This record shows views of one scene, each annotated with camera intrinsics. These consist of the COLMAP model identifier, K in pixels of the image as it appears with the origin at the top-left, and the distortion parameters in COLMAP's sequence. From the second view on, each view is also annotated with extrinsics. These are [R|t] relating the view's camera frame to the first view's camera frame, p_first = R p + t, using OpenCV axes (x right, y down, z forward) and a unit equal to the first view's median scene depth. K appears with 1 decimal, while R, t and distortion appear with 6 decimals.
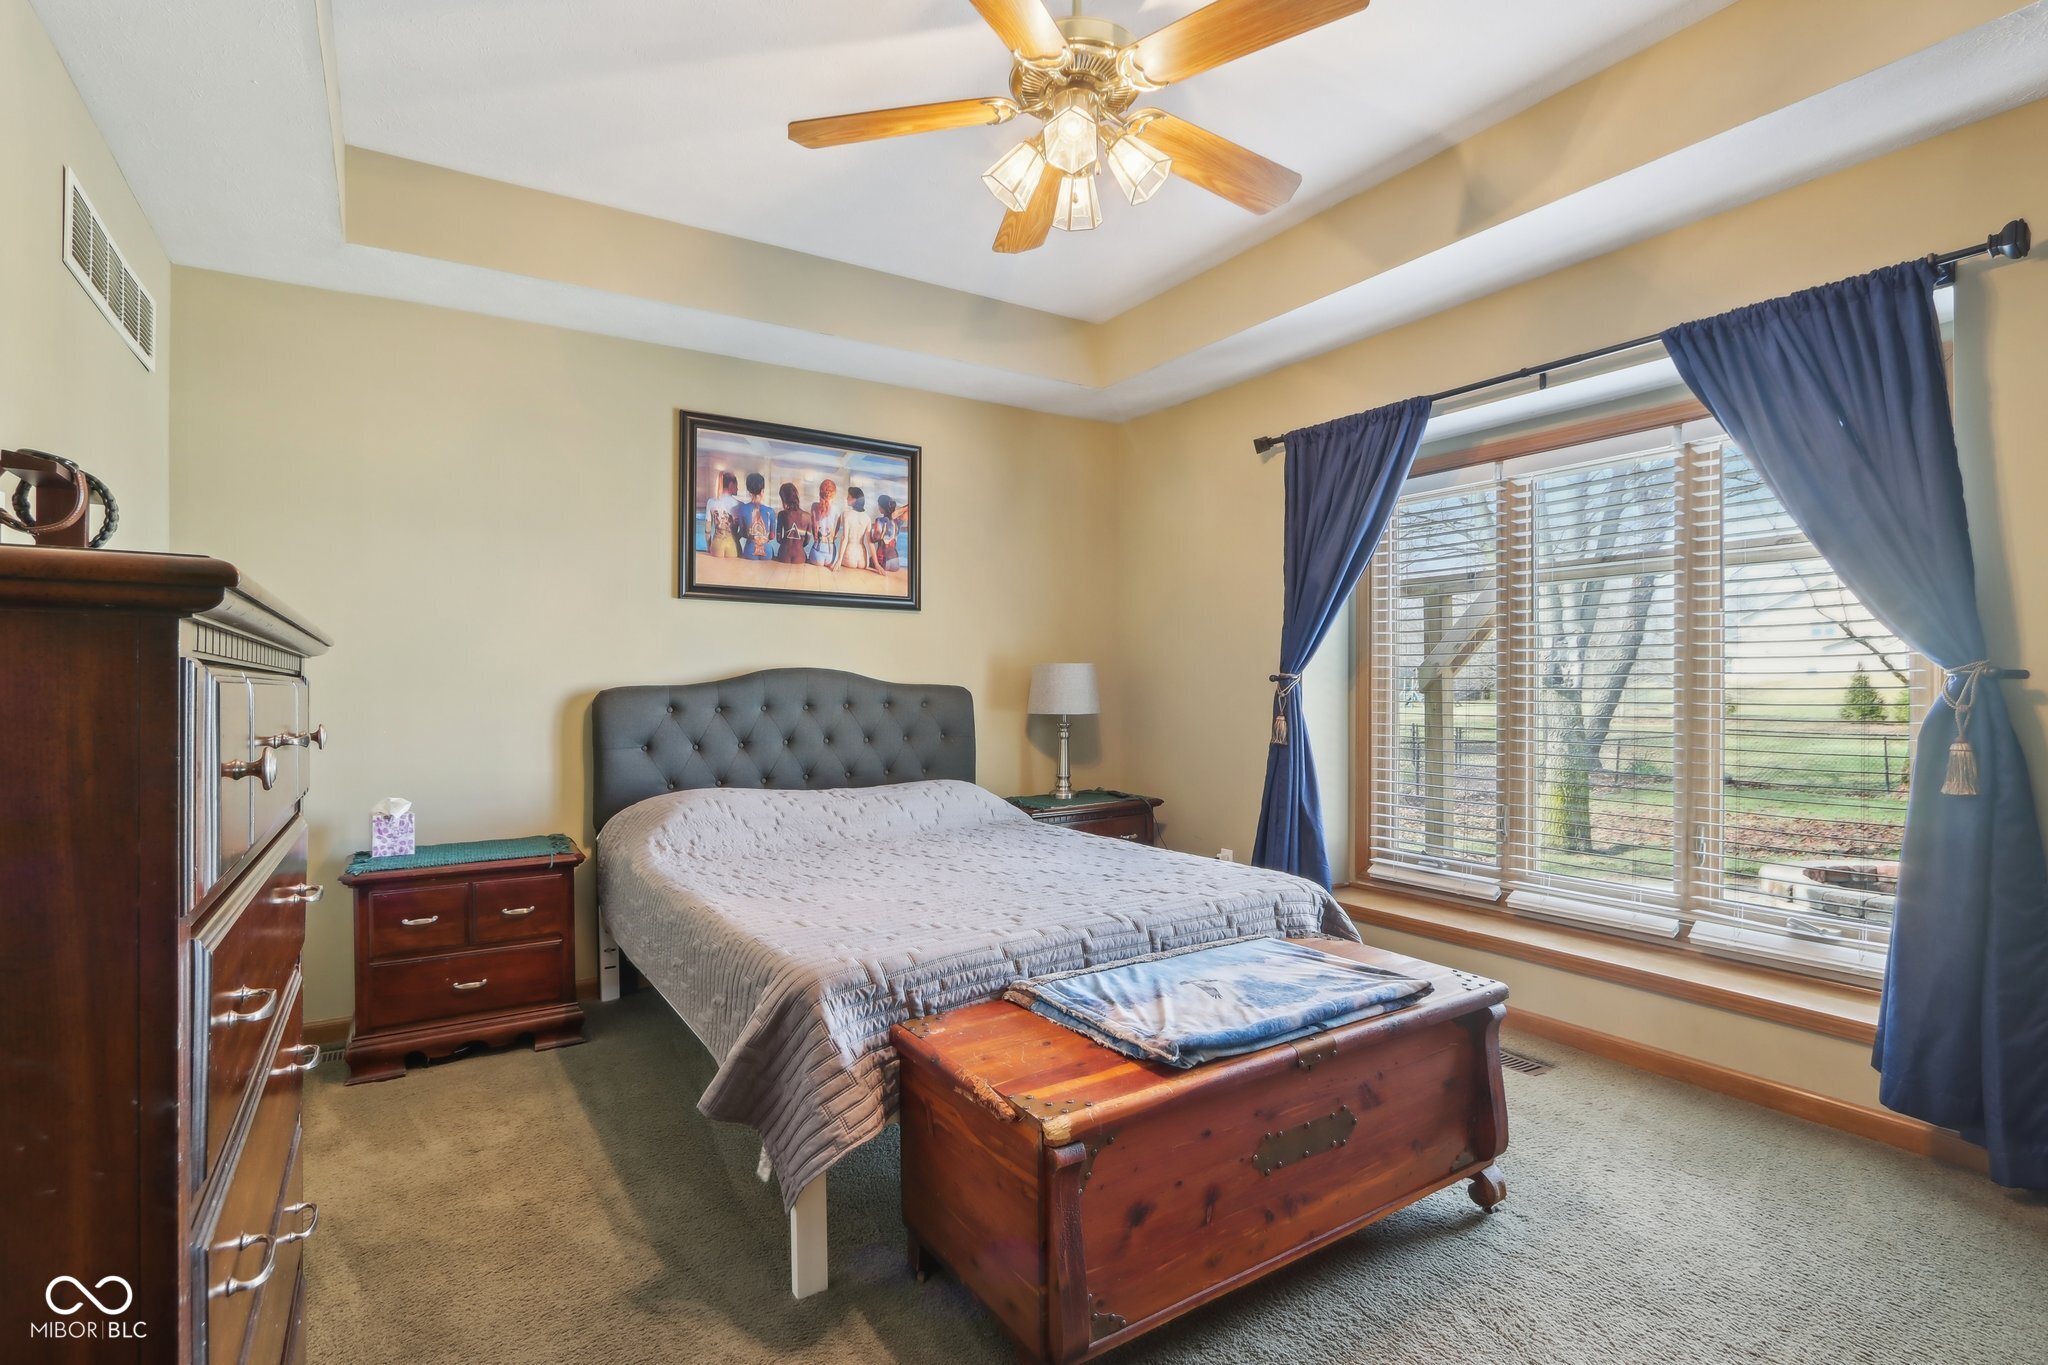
lens RADIAL K [[968.5, 0, 1024.0], [0, 968.5, 682.5], [0, 0, 1]] dist [-0.036692, 0.000004]
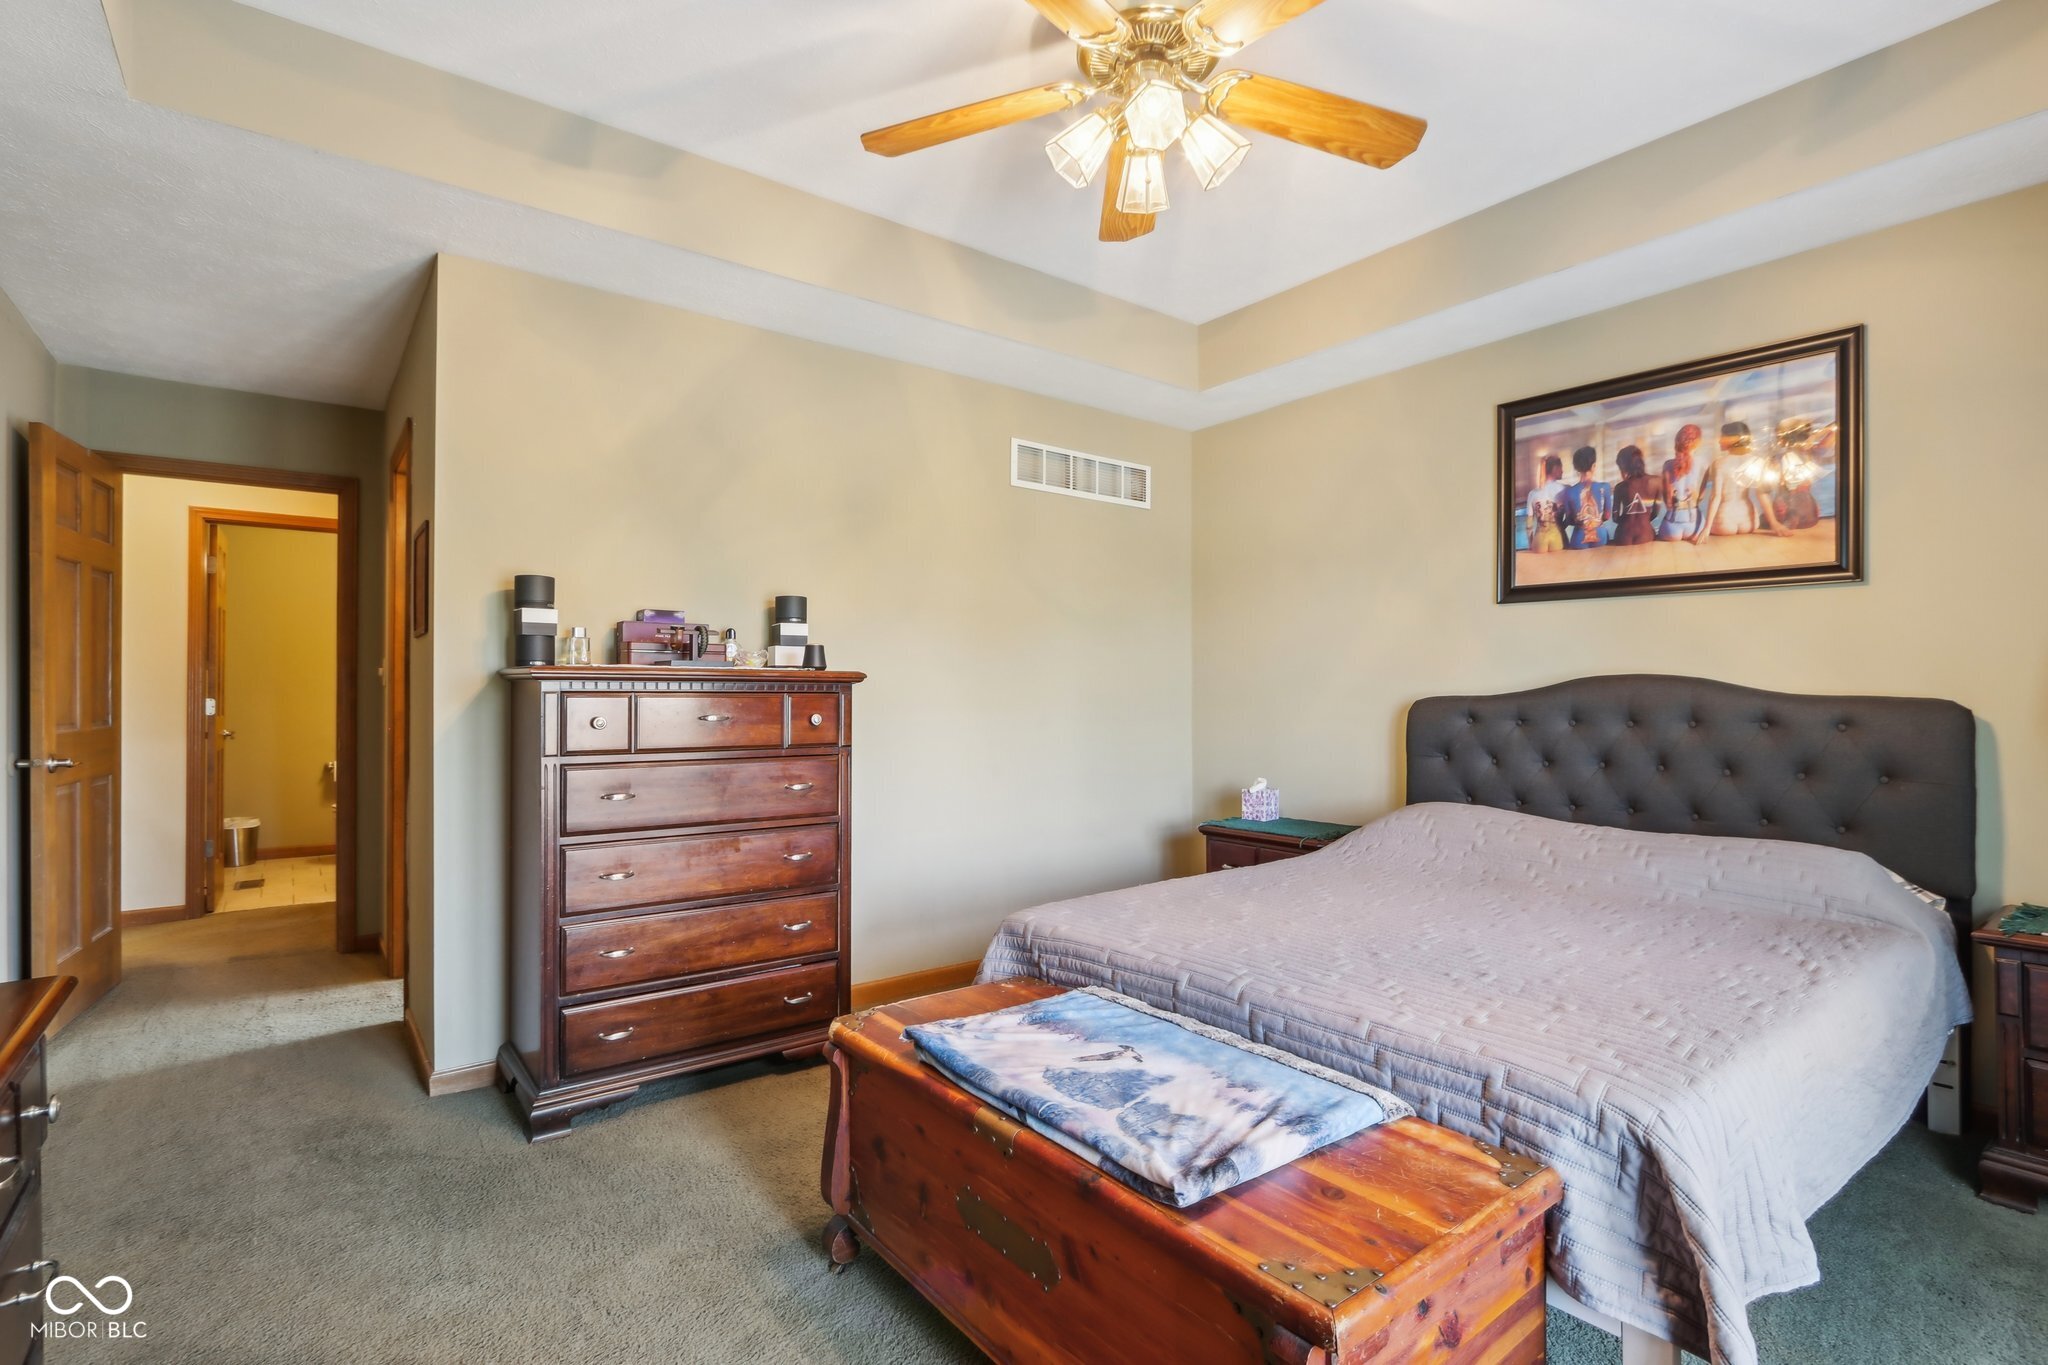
lens RADIAL K [[970.0, 0, 1024.0], [0, 970.0, 682.5], [0, 0, 1]] dist [-0.004207, -0.000521]
pose [[0.081700, -0.005857, -0.996640, 0.539537], [0.006769, 0.999963, -0.005321, -0.007349], [0.996634, -0.006311, 0.081737, 0.437389]]
